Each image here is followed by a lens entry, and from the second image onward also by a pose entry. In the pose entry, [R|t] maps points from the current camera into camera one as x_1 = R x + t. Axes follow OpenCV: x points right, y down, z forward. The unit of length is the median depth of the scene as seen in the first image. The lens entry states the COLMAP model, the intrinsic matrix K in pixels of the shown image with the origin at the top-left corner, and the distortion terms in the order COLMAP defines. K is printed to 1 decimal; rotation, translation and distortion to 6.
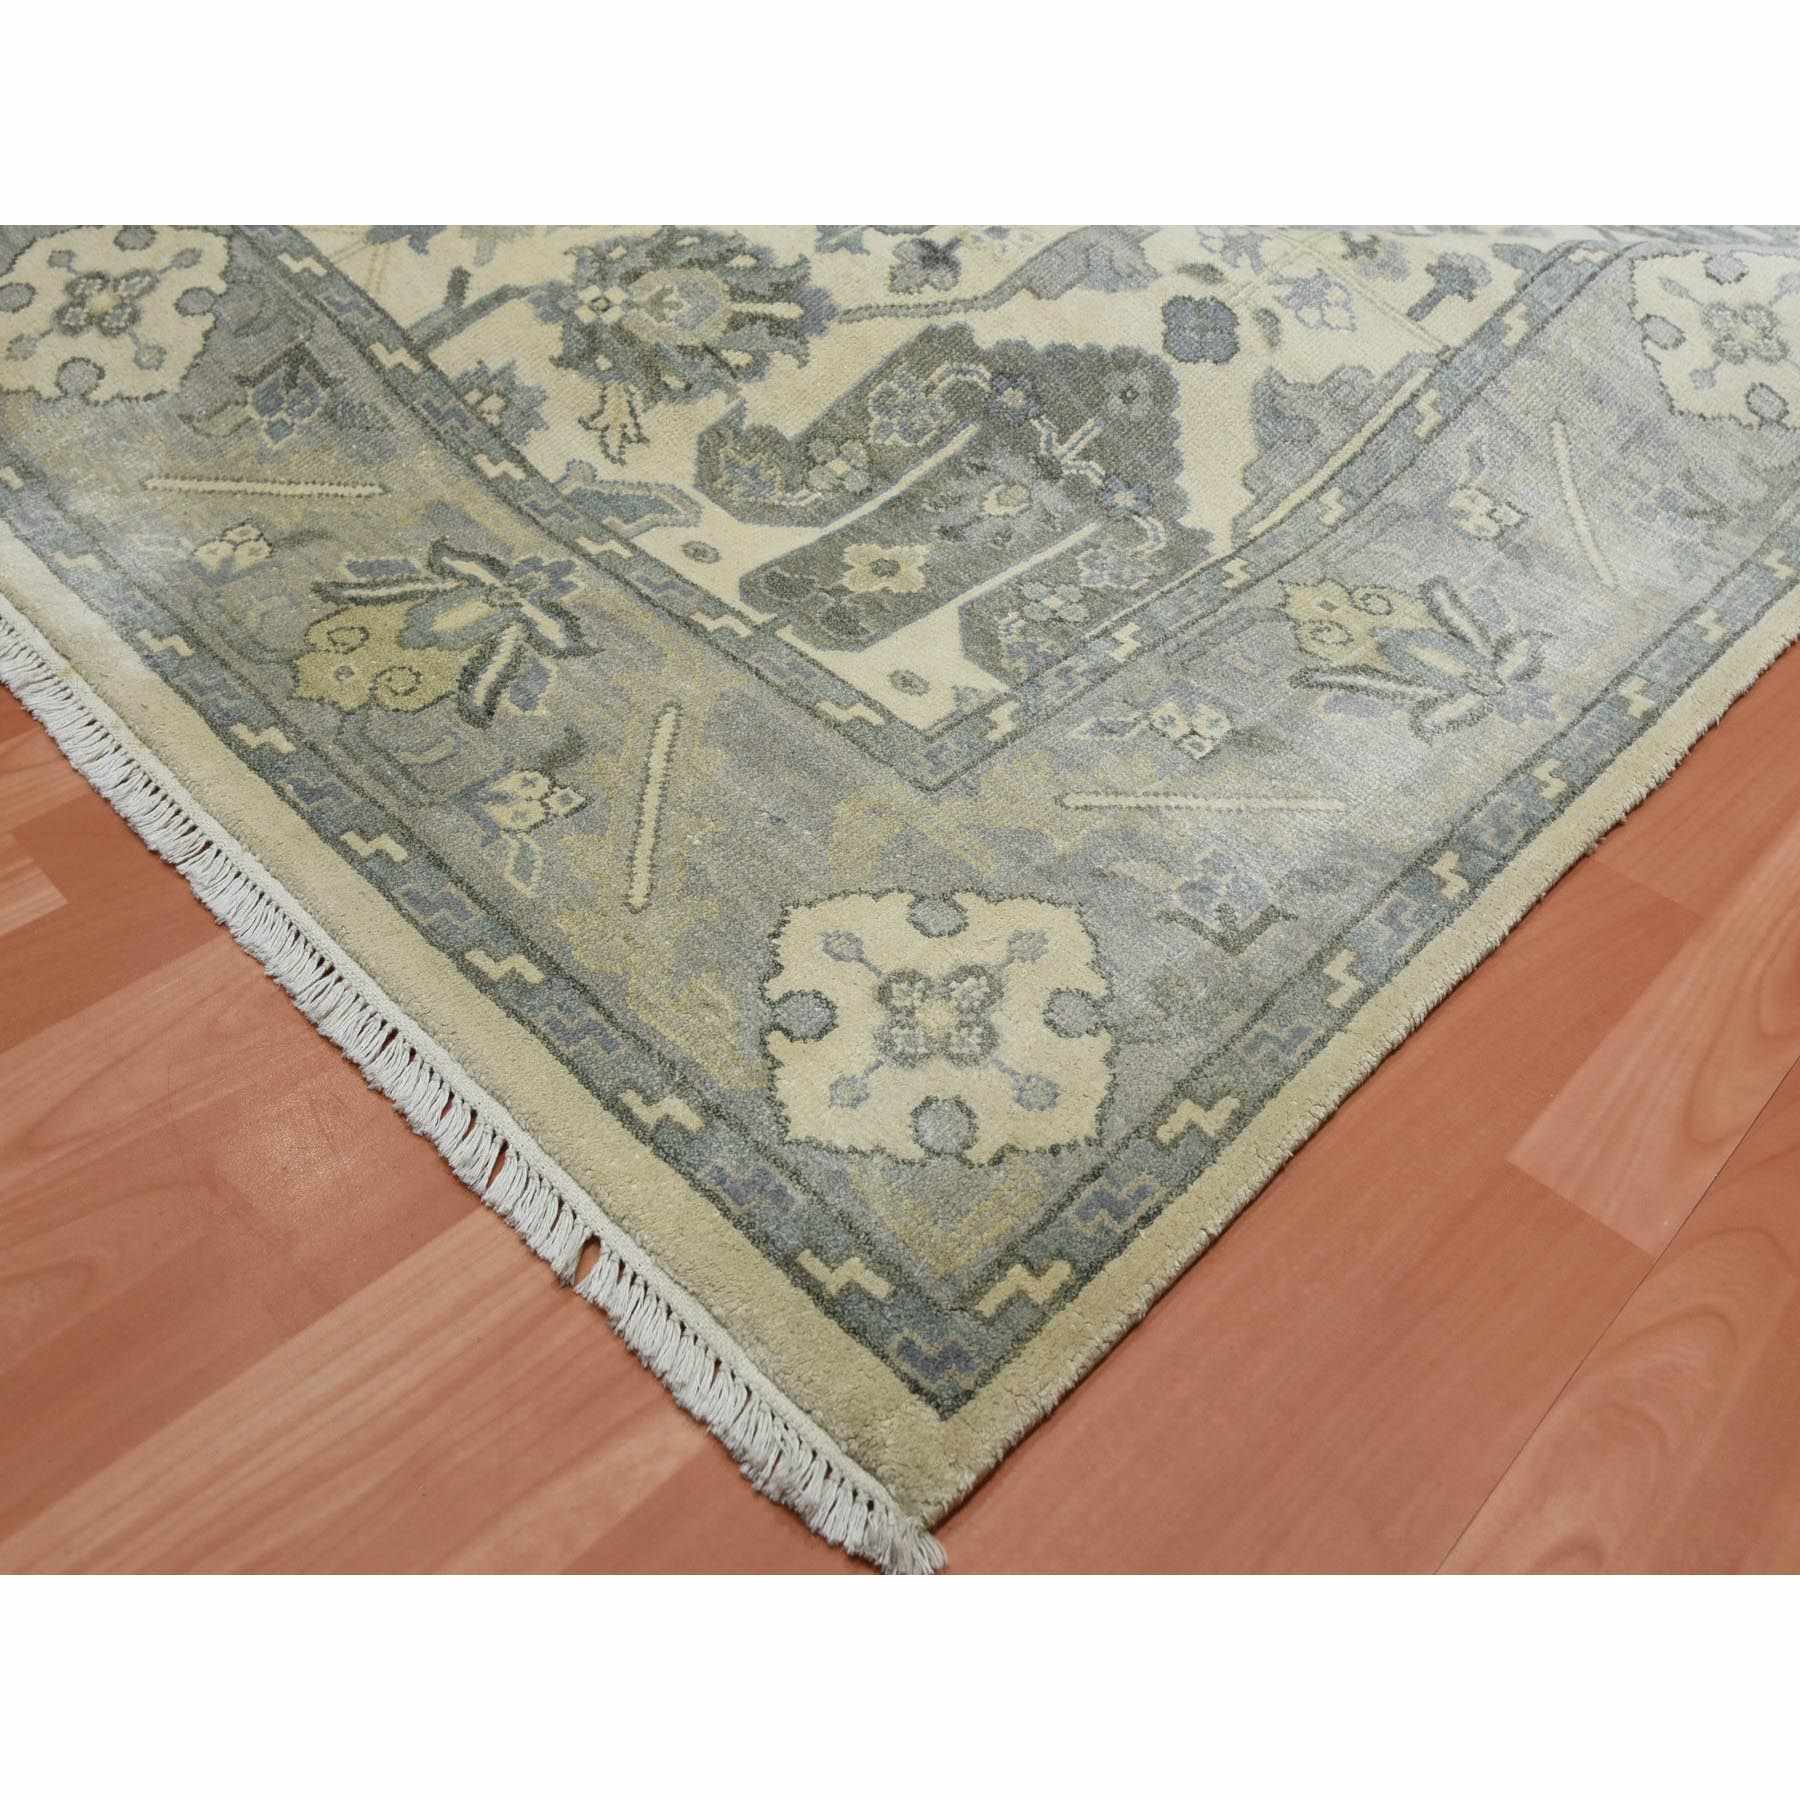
lens RADIAL K [[1337.9, 0, 900.0], [0, 1337.9, 900.0], [0, 0, 1]] dist [-0.031007, 0.003650]
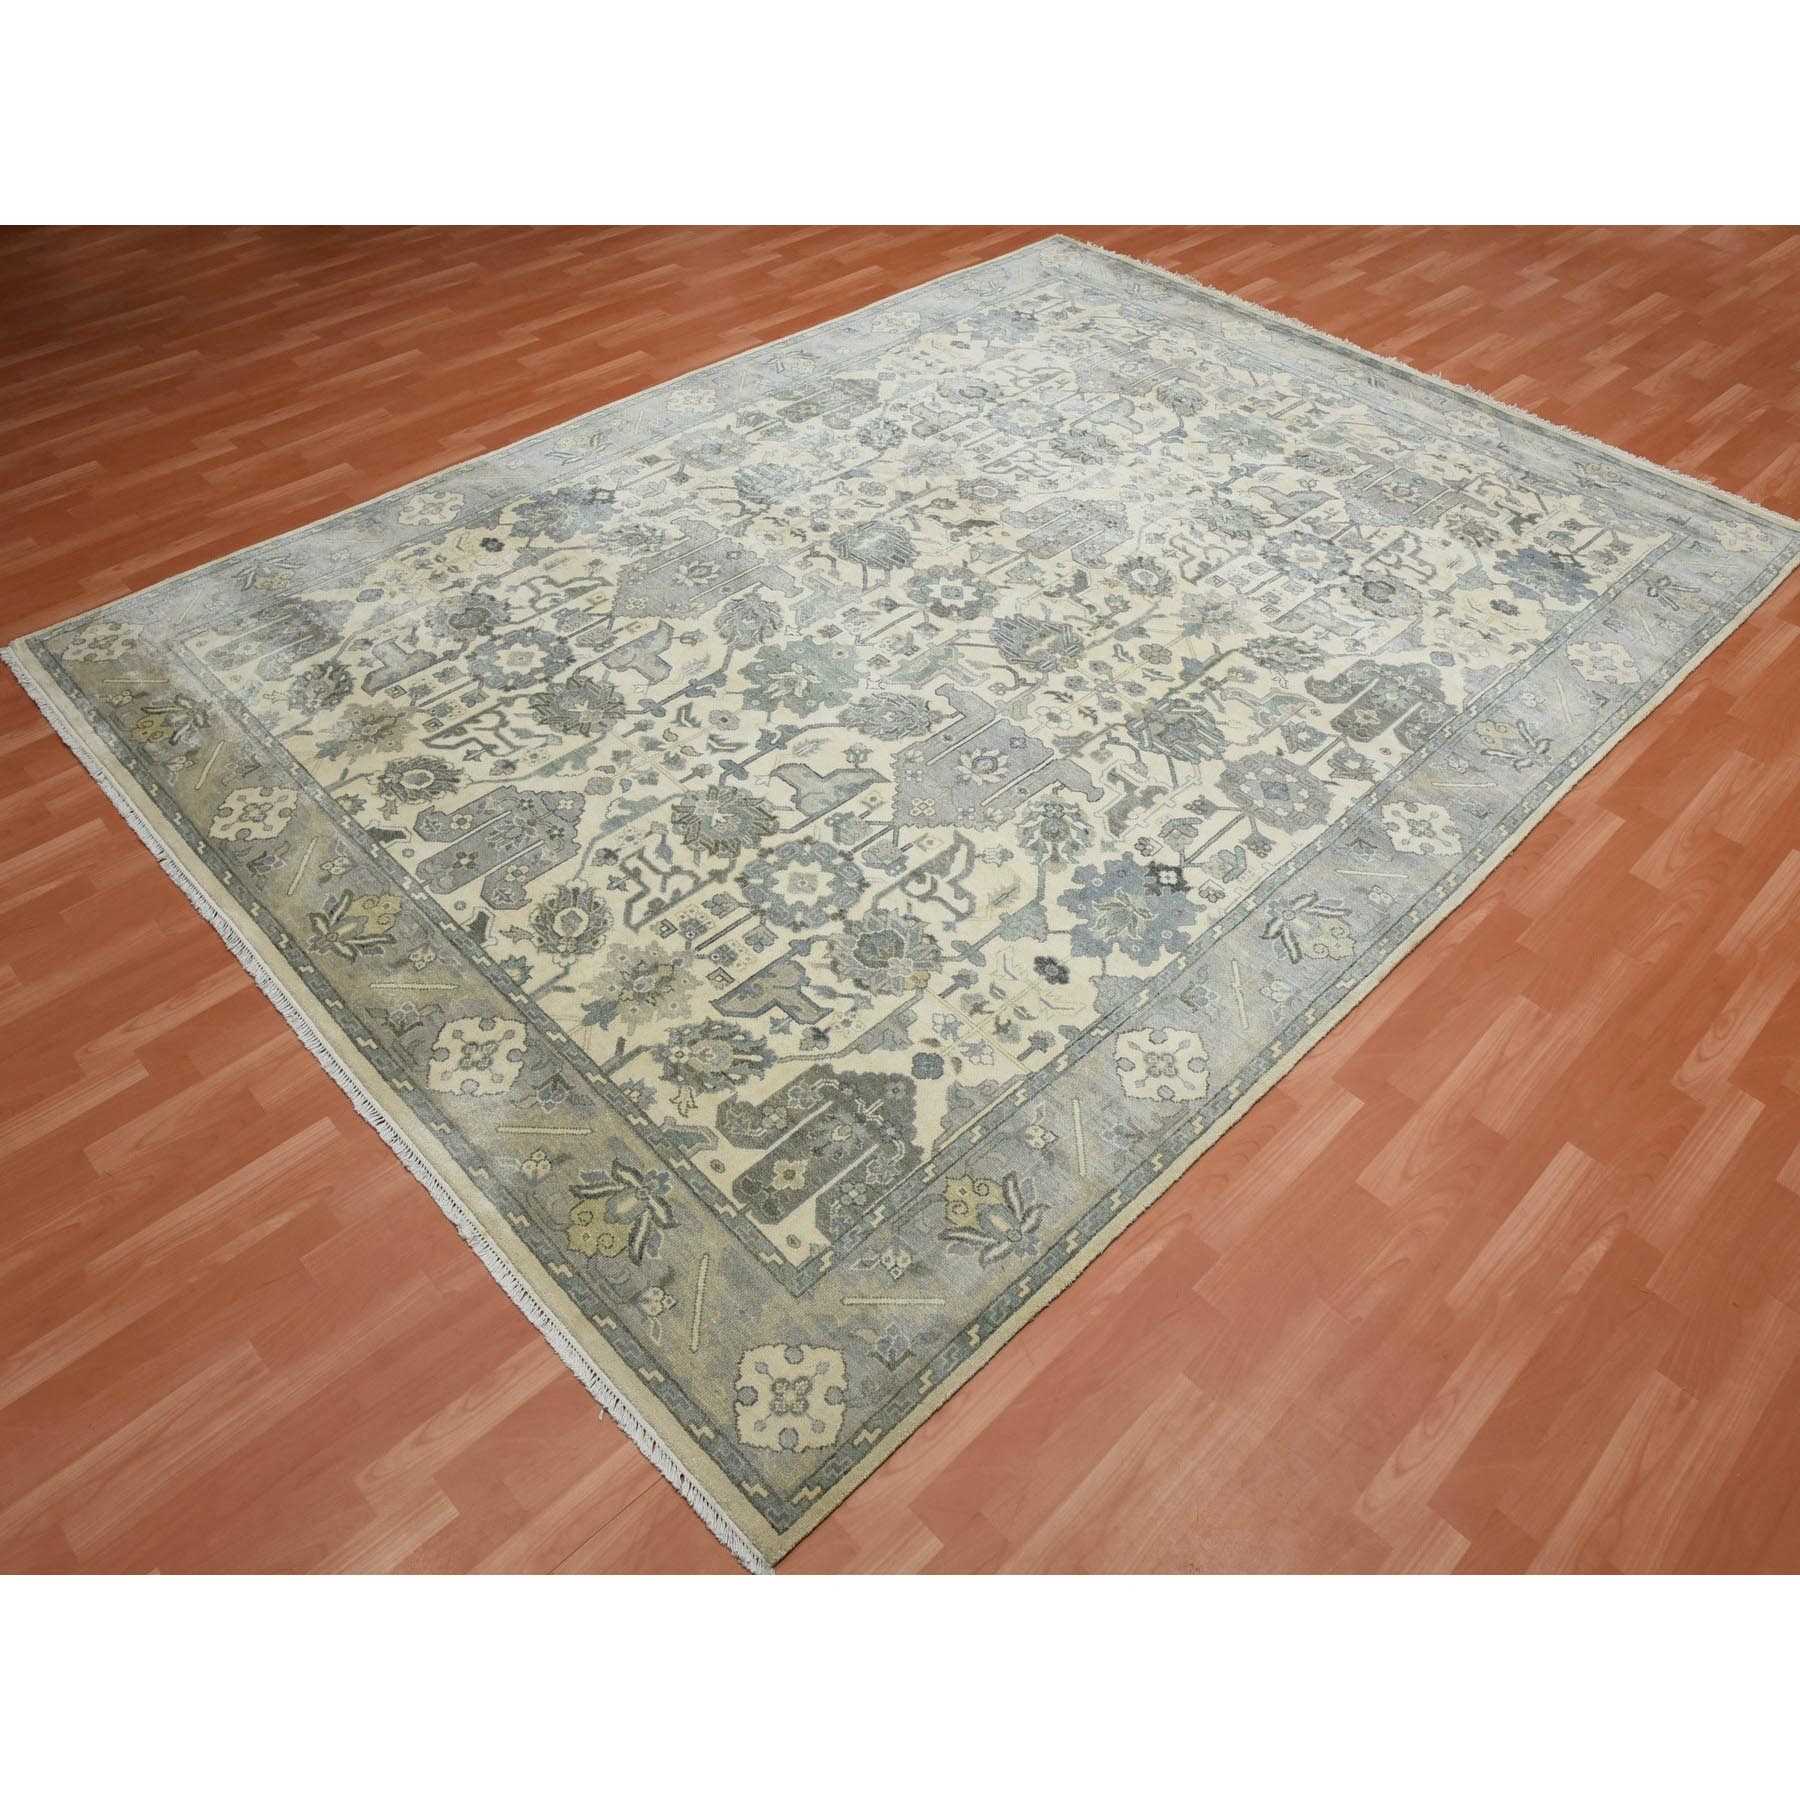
lens RADIAL K [[1134.3, 0, 900.0], [0, 1134.3, 900.0], [0, 0, 1]] dist [-0.051564, 0.001100]
pose [[0.996576, 0.067987, 0.047061, 0.063726], [-0.076529, 0.973912, 0.213633, -1.271200], [-0.031309, -0.216503, 0.975780, -1.032588]]
